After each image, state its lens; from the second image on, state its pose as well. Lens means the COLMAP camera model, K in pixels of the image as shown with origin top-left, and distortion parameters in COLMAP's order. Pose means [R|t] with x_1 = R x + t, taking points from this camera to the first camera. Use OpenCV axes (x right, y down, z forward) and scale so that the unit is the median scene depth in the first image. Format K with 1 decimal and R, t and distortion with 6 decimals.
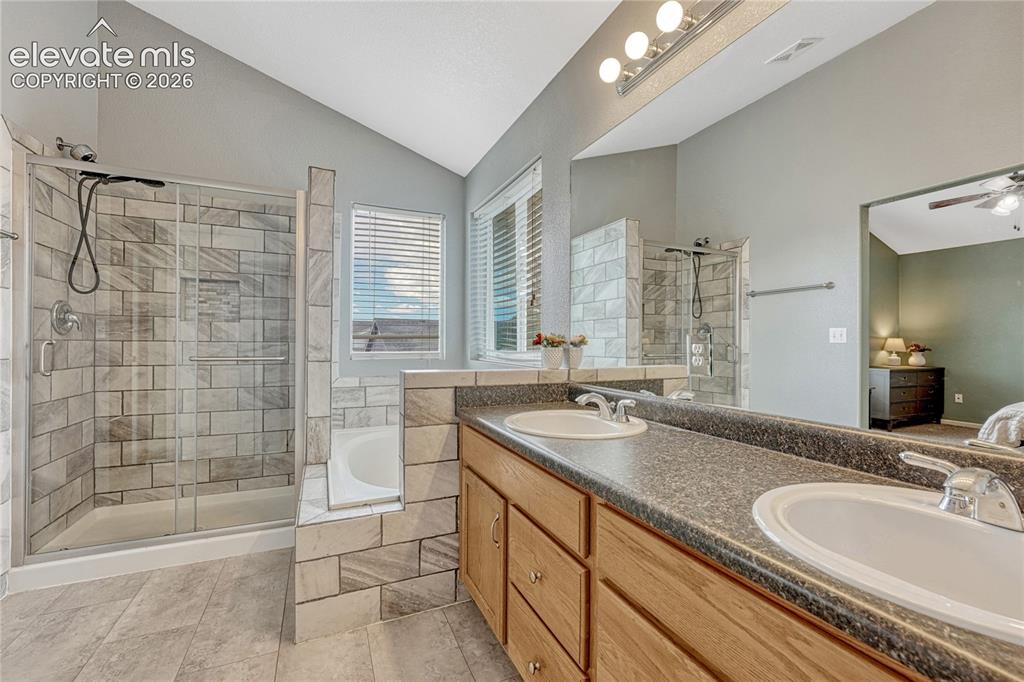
lens RADIAL K [[428.1, 0, 508.8], [0, 428.1, 343.8], [0, 0, 1]] dist [-0.003654, -0.000050]
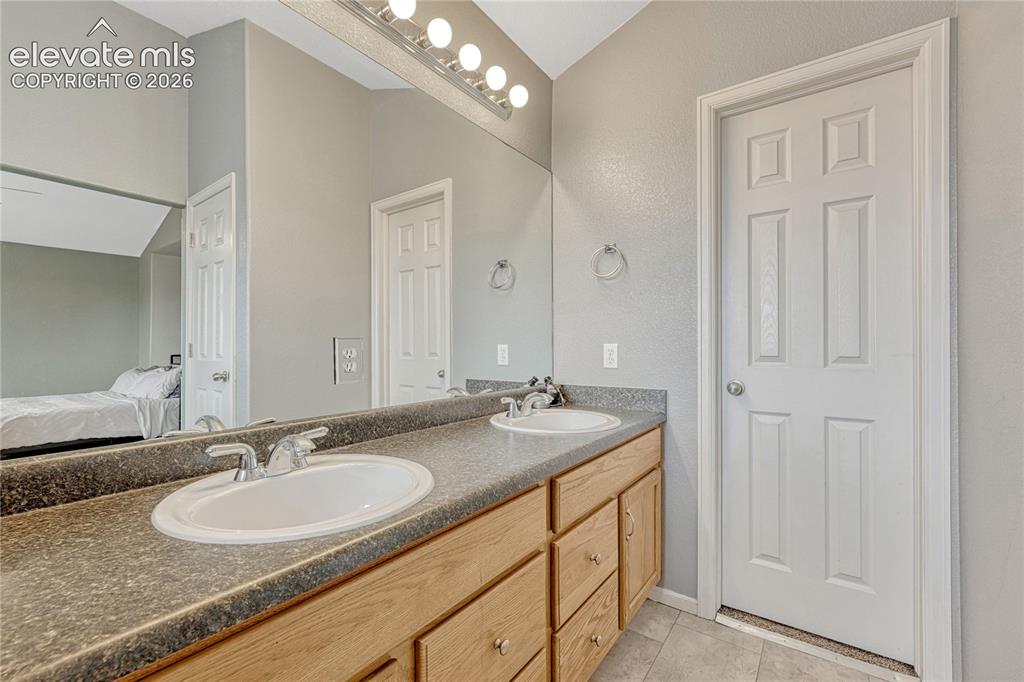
lens RADIAL K [[428.1, 0, 508.8], [0, 428.1, 343.8], [0, 0, 1]] dist [-0.003654, -0.000050]
pose [[-0.481388, 0.001273, 0.876506, -0.536461], [0.004326, 0.999990, 0.000924, -0.011376], [-0.876497, 0.004237, -0.481389, 1.126427]]
